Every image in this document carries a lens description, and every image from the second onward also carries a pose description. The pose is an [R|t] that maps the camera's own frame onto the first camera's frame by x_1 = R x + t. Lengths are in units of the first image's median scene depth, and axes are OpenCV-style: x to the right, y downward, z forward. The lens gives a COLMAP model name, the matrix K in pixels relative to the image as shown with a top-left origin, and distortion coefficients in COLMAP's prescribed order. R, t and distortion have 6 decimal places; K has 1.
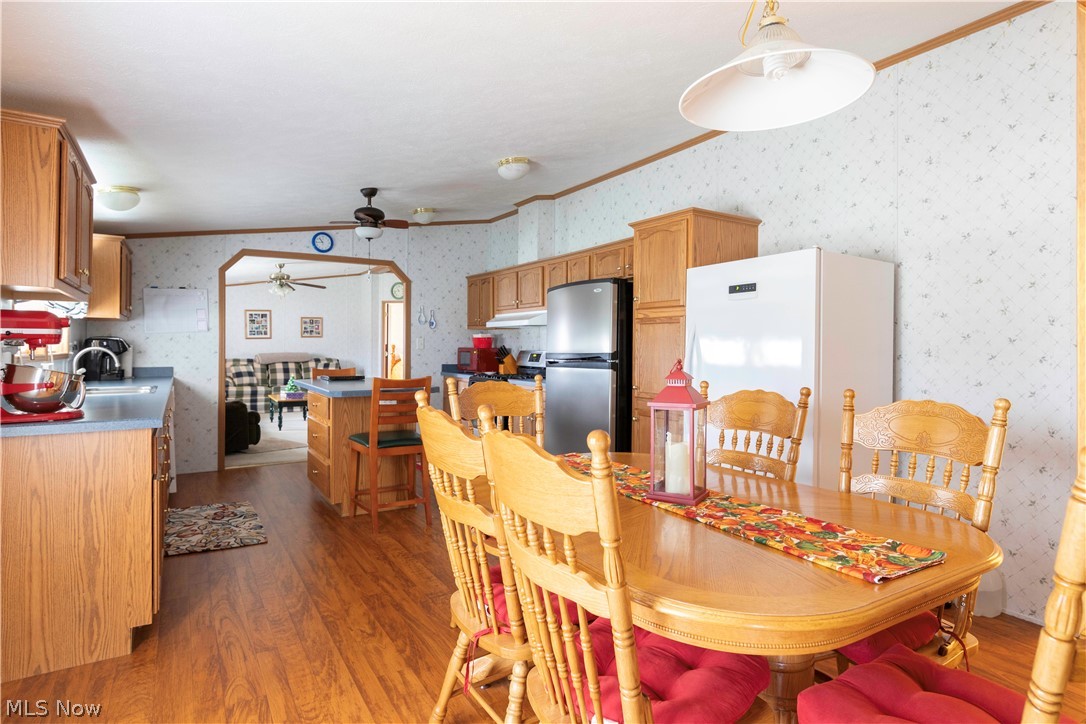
lens RADIAL K [[593.1, 0, 541.5], [0, 593.1, 357.6], [0, 0, 1]] dist [-0.003290, -0.000639]
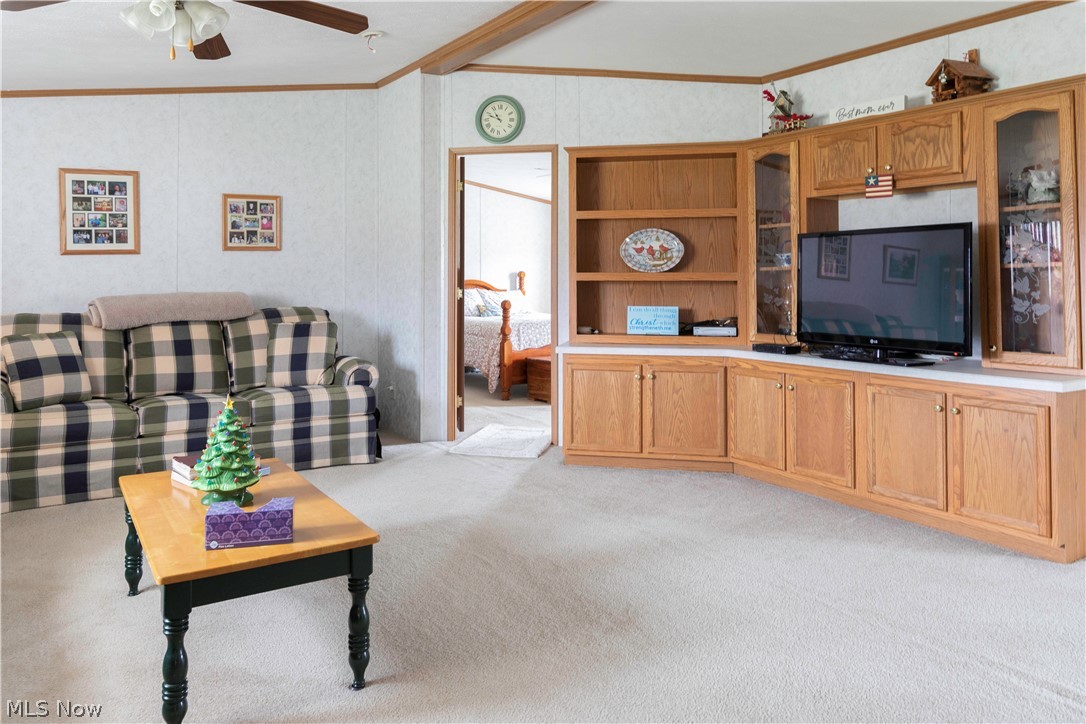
lens RADIAL K [[758.9, 0, 522.0], [0, 758.9, 272.5], [0, 0, 1]] dist [-0.003432, -0.001643]
pose [[0.999438, -0.006822, 0.032821, -0.319924], [0.007551, 0.999727, -0.022124, -0.012143], [-0.032661, 0.022359, 0.999216, 0.713869]]
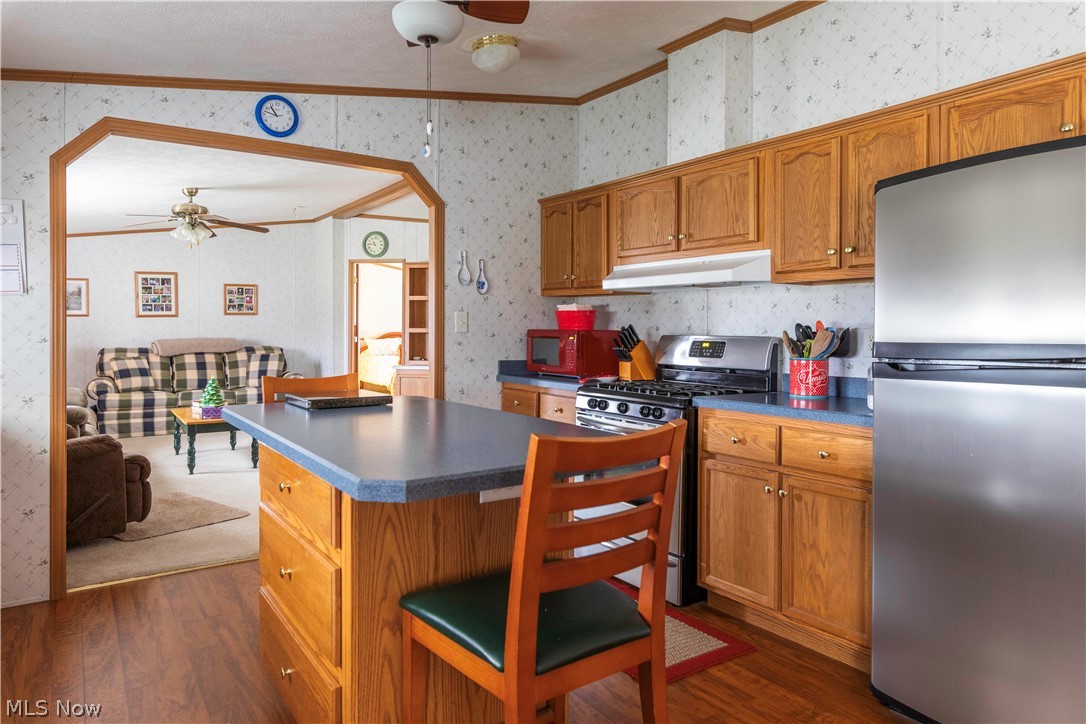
lens RADIAL K [[686.6, 0, 541.9], [0, 686.6, 343.9], [0, 0, 1]] dist [-0.007022, 0.003628]
pose [[0.998468, -0.002740, 0.055265, -0.128668], [0.002551, 0.999991, 0.003480, -0.004811], [-0.055274, -0.003333, 0.998466, 0.296519]]
